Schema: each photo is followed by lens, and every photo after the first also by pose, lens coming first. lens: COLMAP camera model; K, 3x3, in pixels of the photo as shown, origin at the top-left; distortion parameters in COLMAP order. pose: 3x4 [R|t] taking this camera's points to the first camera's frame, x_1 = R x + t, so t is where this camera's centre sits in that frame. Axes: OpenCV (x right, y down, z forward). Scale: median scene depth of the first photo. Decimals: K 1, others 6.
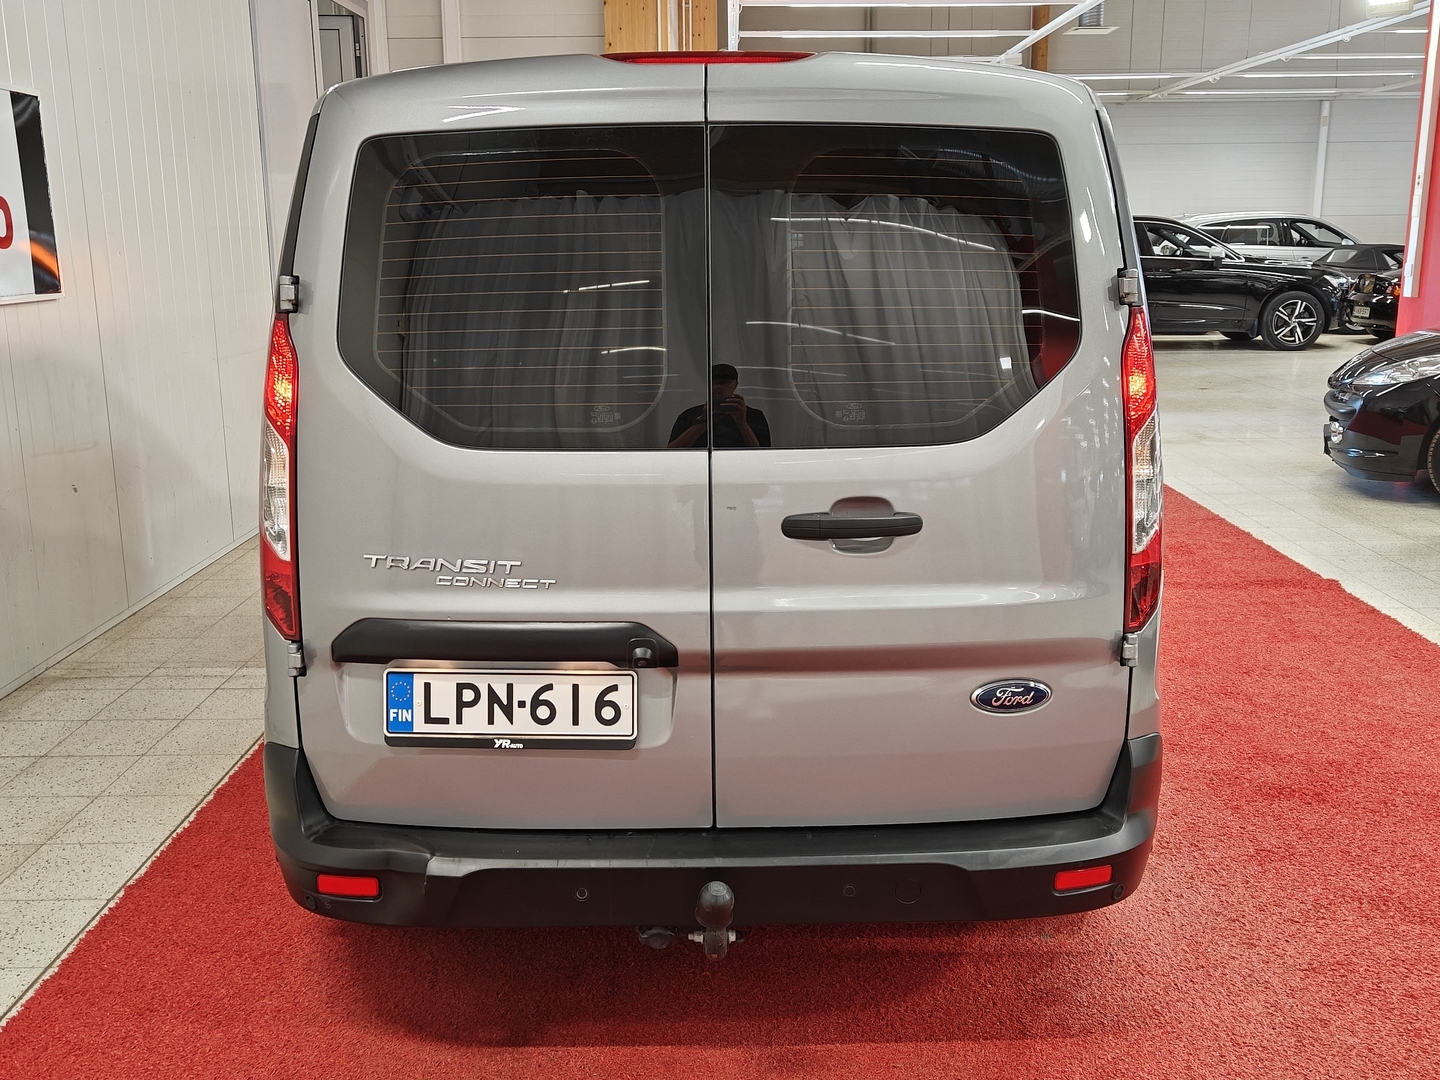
lens RADIAL K [[1390.7, 0, 727.7], [0, 1390.7, 539.0], [0, 0, 1]] dist [0.031337, 0.000000]
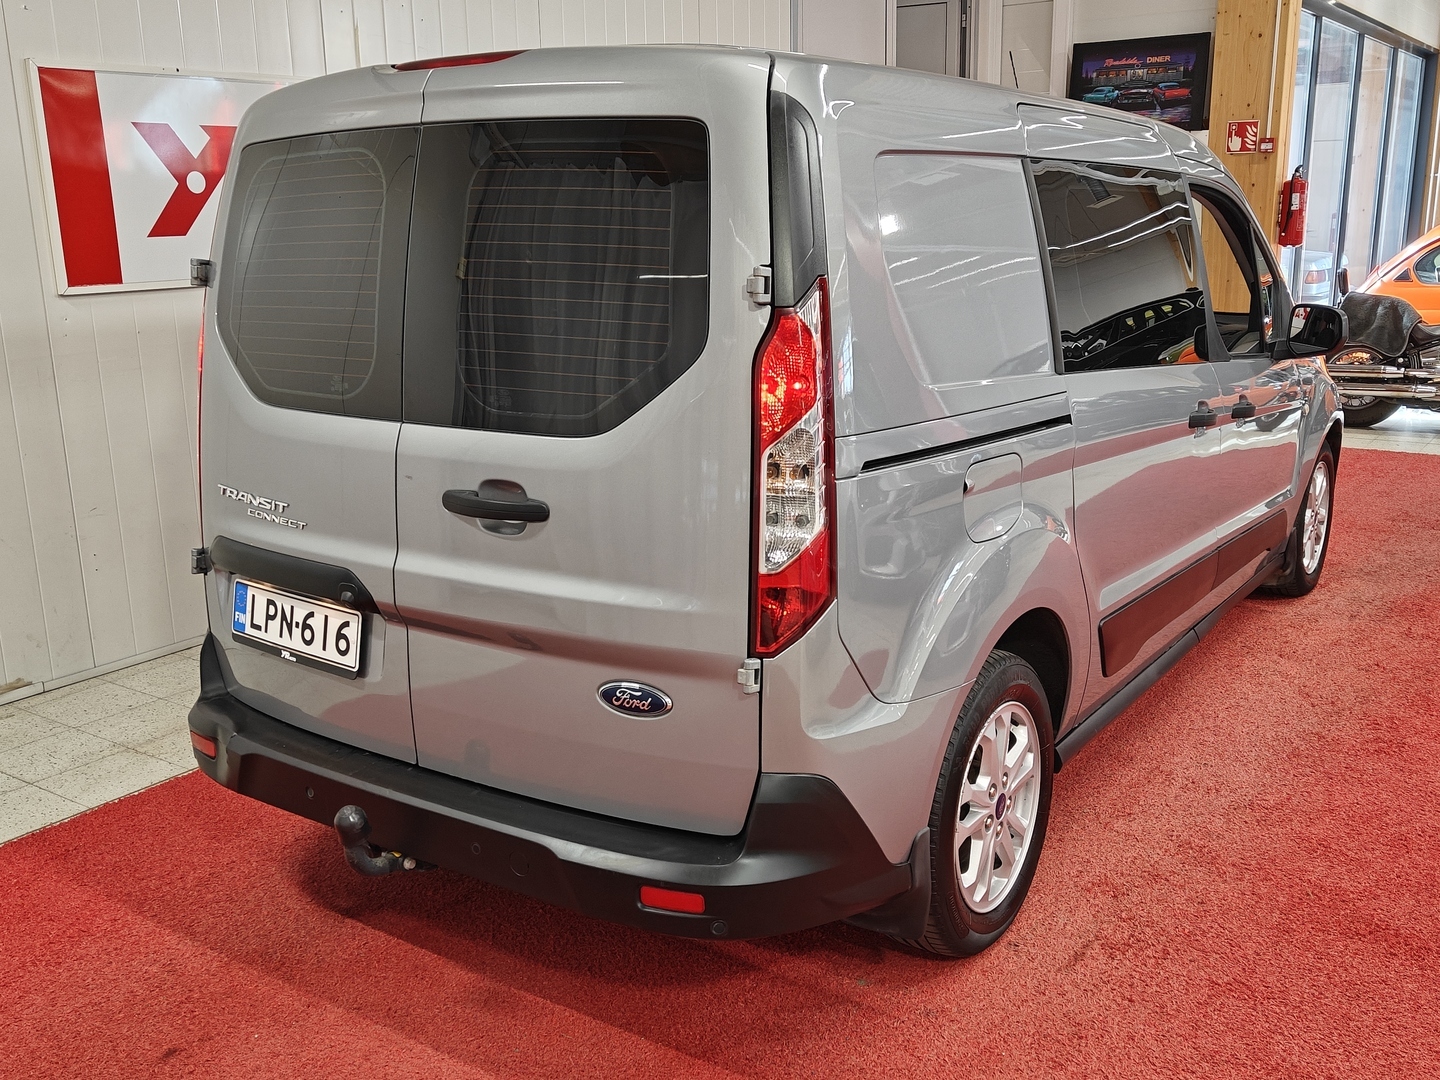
lens RADIAL K [[1390.7, 0, 720.2], [0, 1390.7, 536.8], [0, 0, 1]] dist [0.031337, 0.000000]
pose [[0.815713, 0.128559, -0.563991, 0.803124], [-0.113078, 0.991619, 0.062487, -0.069956], [0.567297, 0.012803, 0.823414, 0.227161]]
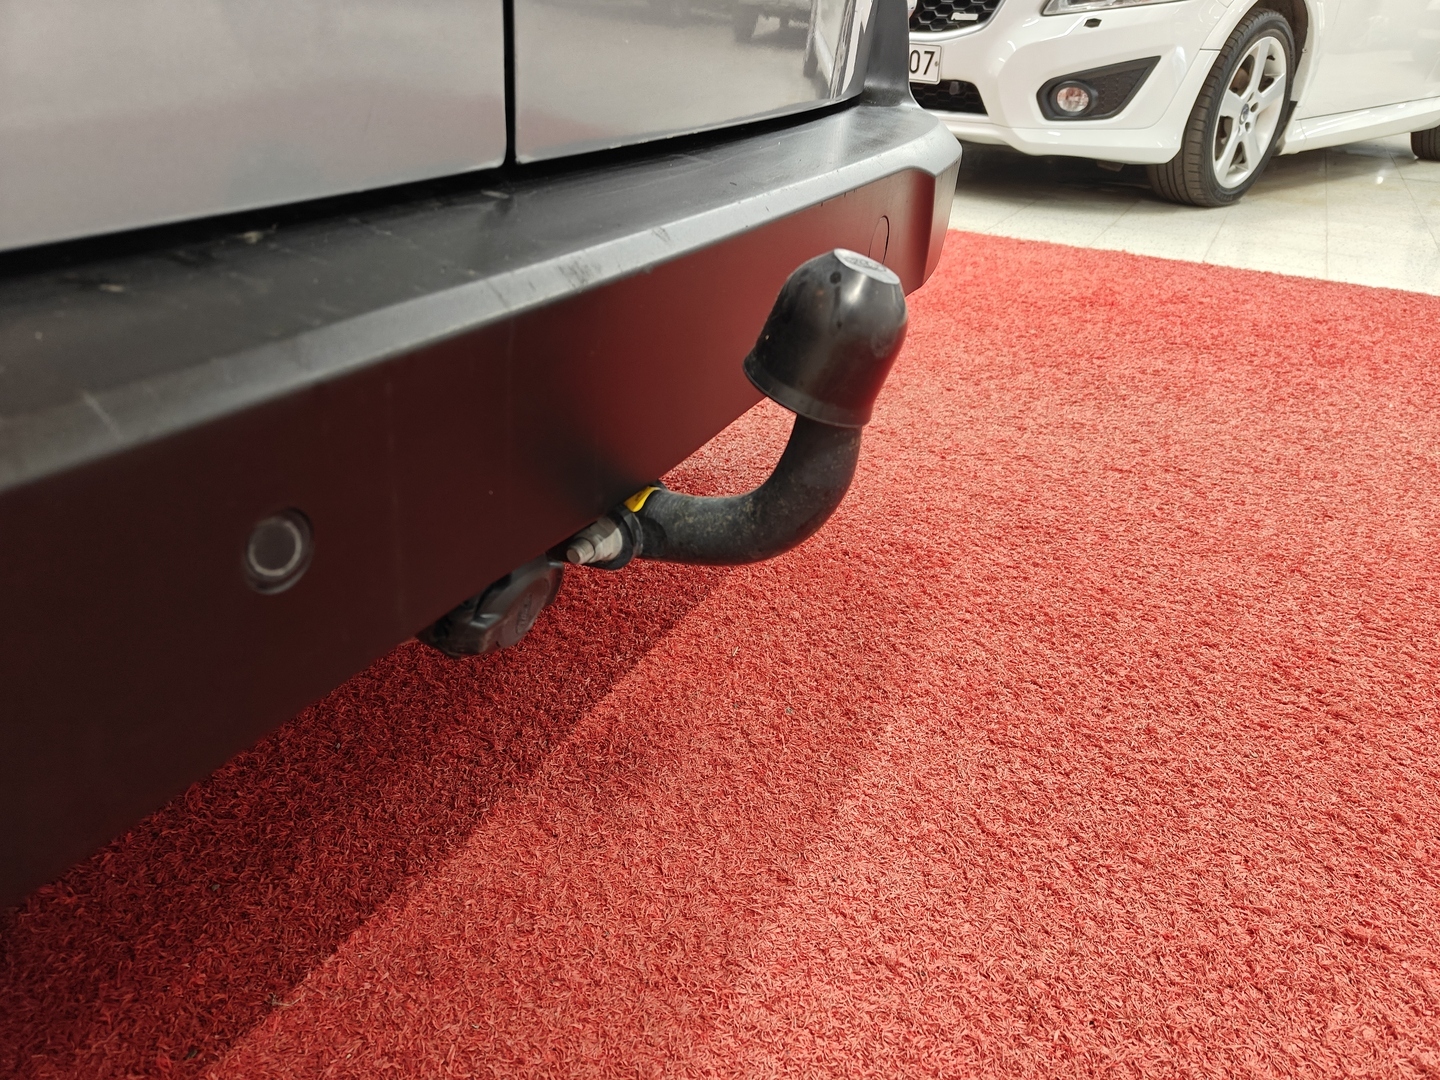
lens RADIAL K [[1016.7, 0, 718.1], [0, 1016.7, 549.6], [0, 0, 1]] dist [0.025365, -0.024830]
pose [[0.473260, -0.390984, 0.789402, -0.179341], [0.153316, 0.918990, 0.363252, 0.214461], [-0.867478, -0.050885, 0.494865, 0.879780]]
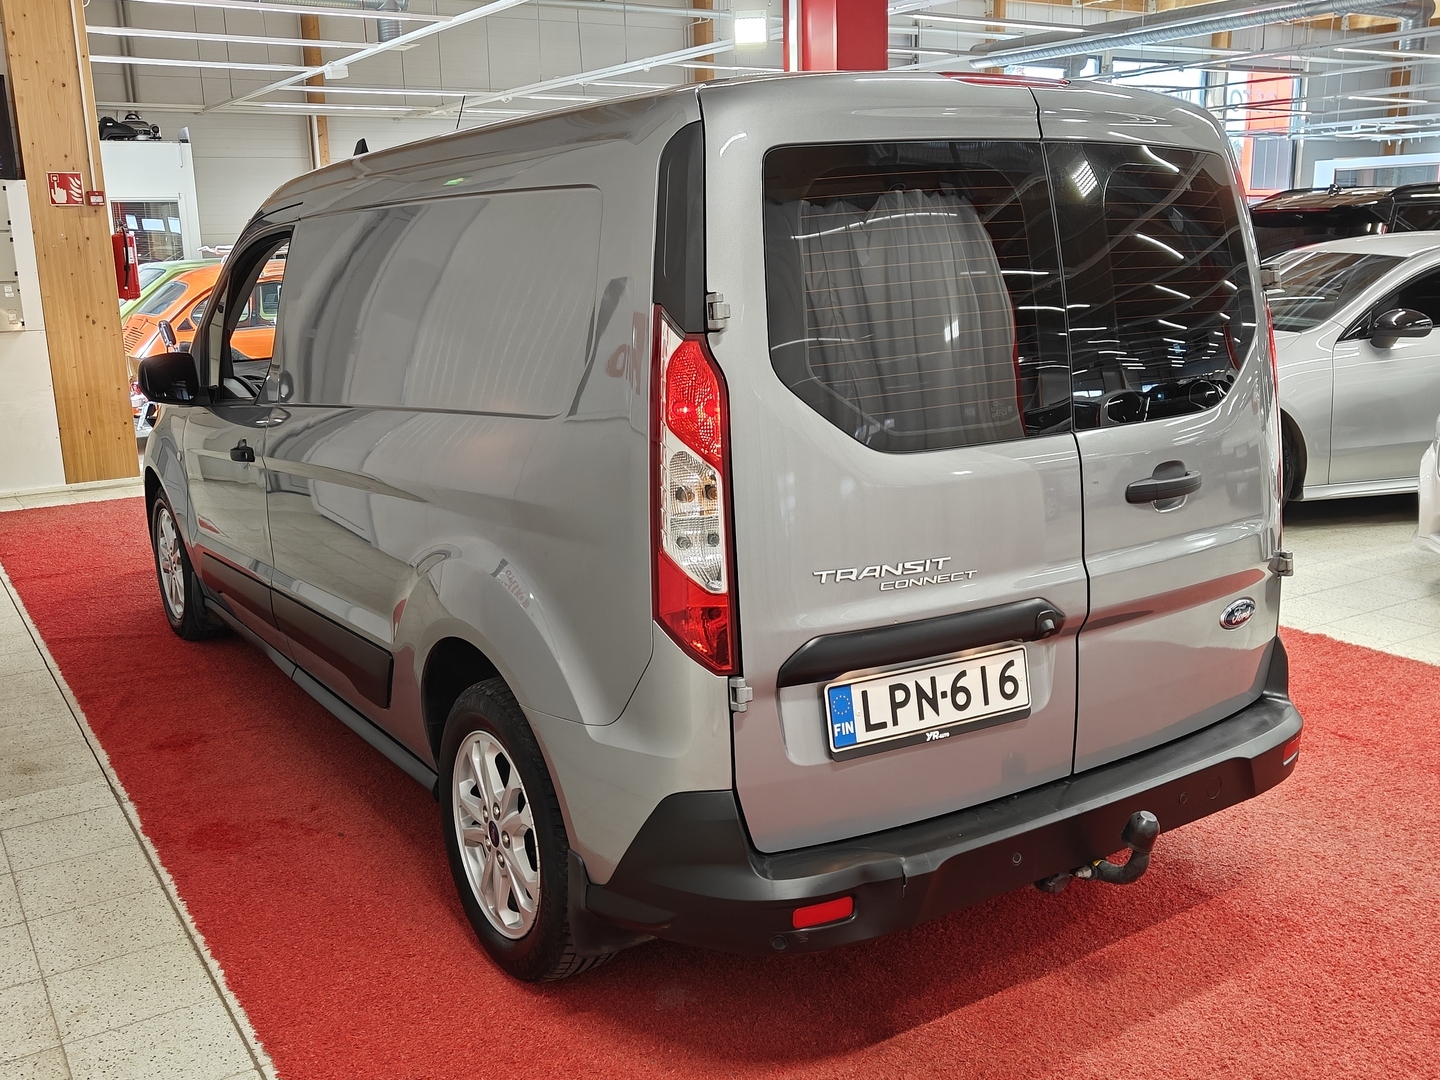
lens RADIAL K [[1390.7, 0, 720.0], [0, 1390.7, 542.7], [0, 0, 1]] dist [0.031337, 0.000000]
pose [[0.842659, -0.129810, 0.522565, -0.817452], [0.133018, 0.990610, 0.031580, -0.048737], [-0.521758, 0.042899, 0.852014, 0.196034]]
